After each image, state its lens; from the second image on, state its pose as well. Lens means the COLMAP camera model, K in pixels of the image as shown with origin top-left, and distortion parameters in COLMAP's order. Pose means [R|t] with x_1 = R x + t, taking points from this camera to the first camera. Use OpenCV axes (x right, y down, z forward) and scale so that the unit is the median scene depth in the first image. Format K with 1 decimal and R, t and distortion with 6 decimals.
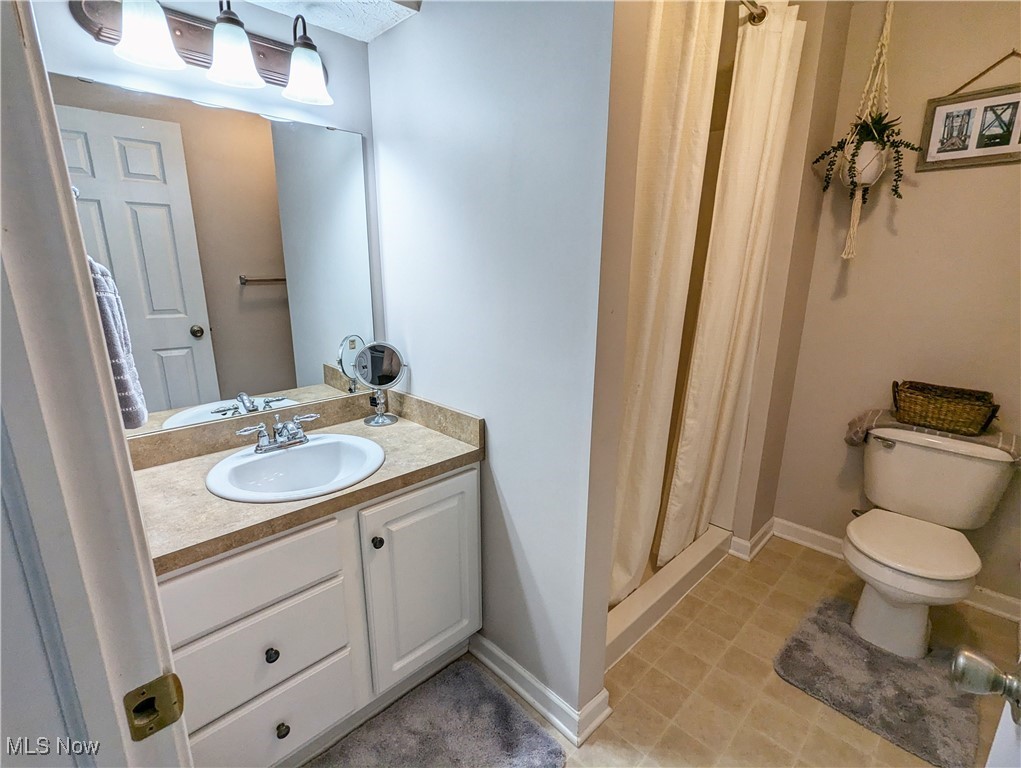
lens RADIAL K [[477.9, 0, 507.8], [0, 477.9, 380.6], [0, 0, 1]] dist [-0.009669, 0.000250]
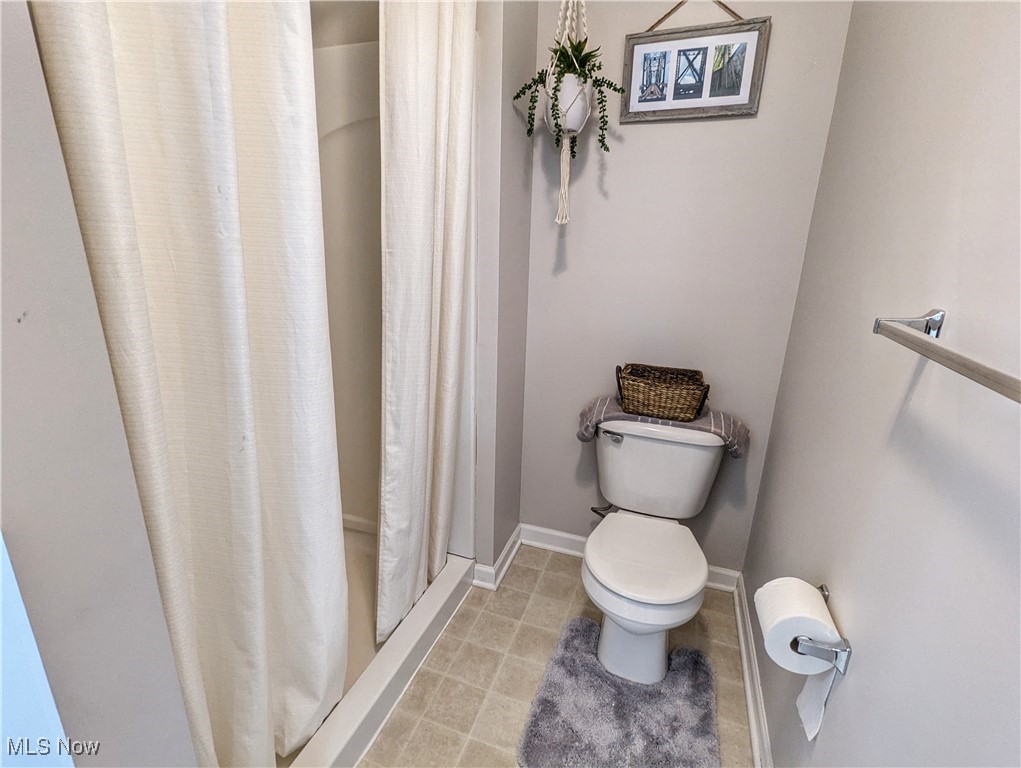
lens RADIAL K [[477.9, 0, 510.4], [0, 477.9, 387.0], [0, 0, 1]] dist [-0.009669, 0.000250]
pose [[0.894883, -0.114517, 0.431360, 0.257528], [0.089171, 0.992910, 0.078606, -0.050802], [-0.437303, -0.031879, 0.898749, 0.297973]]
